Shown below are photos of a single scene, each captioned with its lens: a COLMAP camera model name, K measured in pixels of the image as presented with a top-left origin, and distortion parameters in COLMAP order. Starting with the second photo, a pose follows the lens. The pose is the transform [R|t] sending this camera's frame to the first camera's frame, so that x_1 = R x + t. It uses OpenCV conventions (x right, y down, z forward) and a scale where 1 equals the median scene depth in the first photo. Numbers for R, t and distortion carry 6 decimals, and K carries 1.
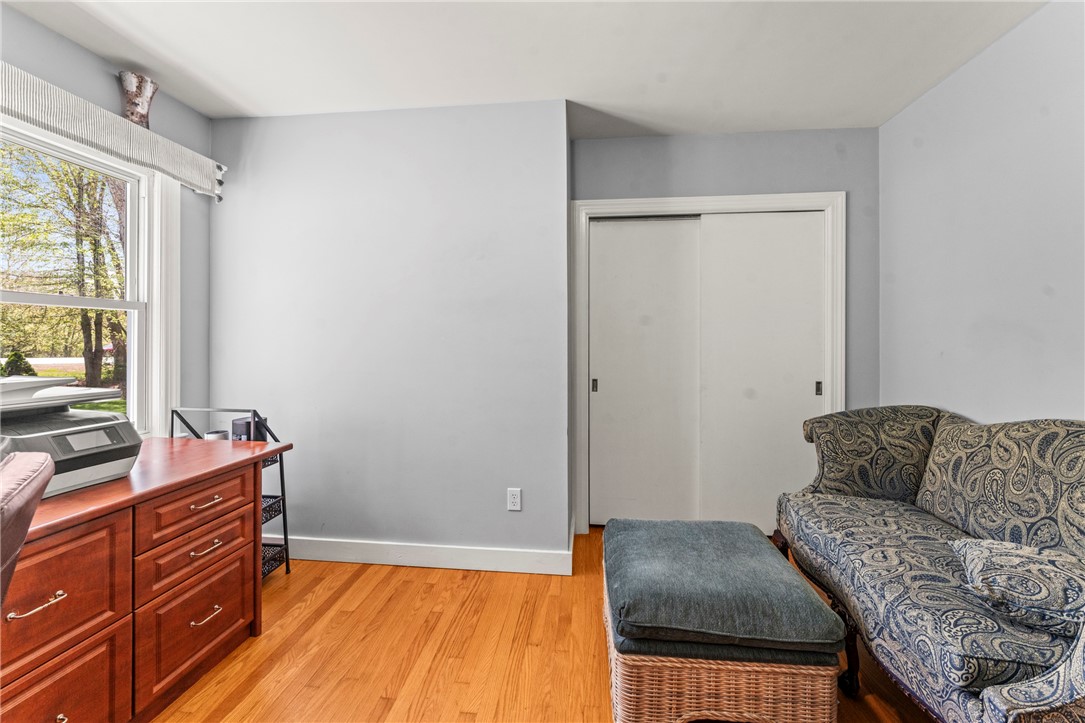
lens RADIAL K [[448.4, 0, 549.5], [0, 448.4, 338.6], [0, 0, 1]] dist [0.000483, 0.000078]
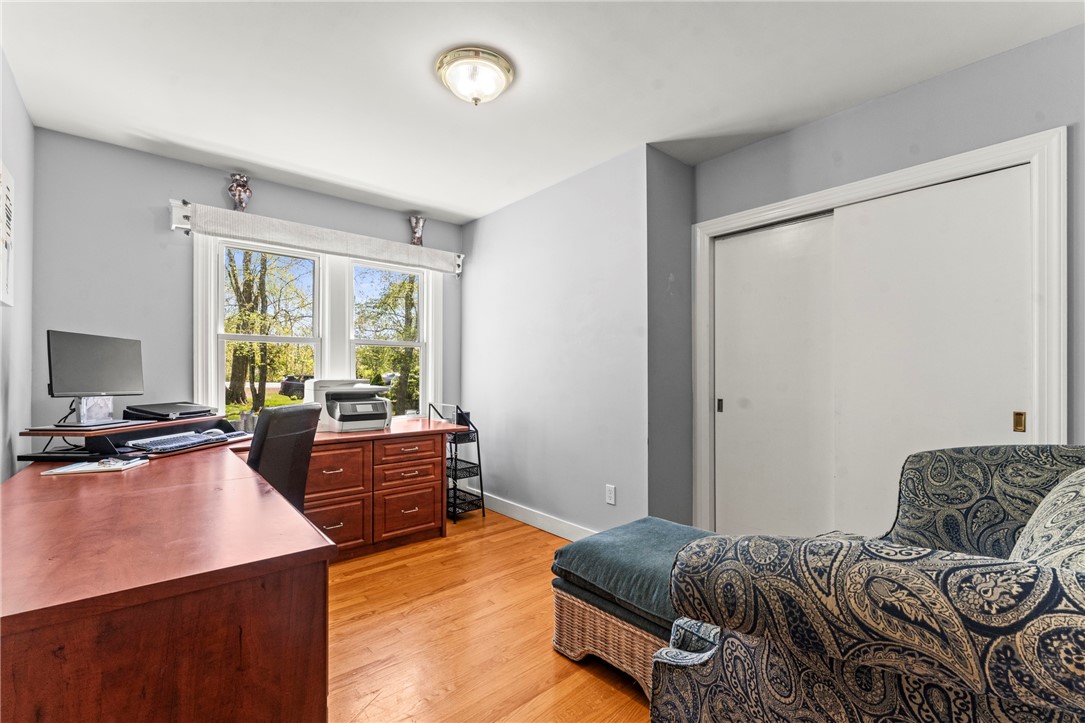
lens RADIAL K [[473.3, 0, 543.9], [0, 473.3, 369.4], [0, 0, 1]] dist [-0.004949, 0.000221]
pose [[0.733003, -0.007862, -0.680179, 0.718358], [0.004765, 0.999968, -0.006423, 0.040008], [0.680208, 0.001468, 0.733017, -0.037929]]
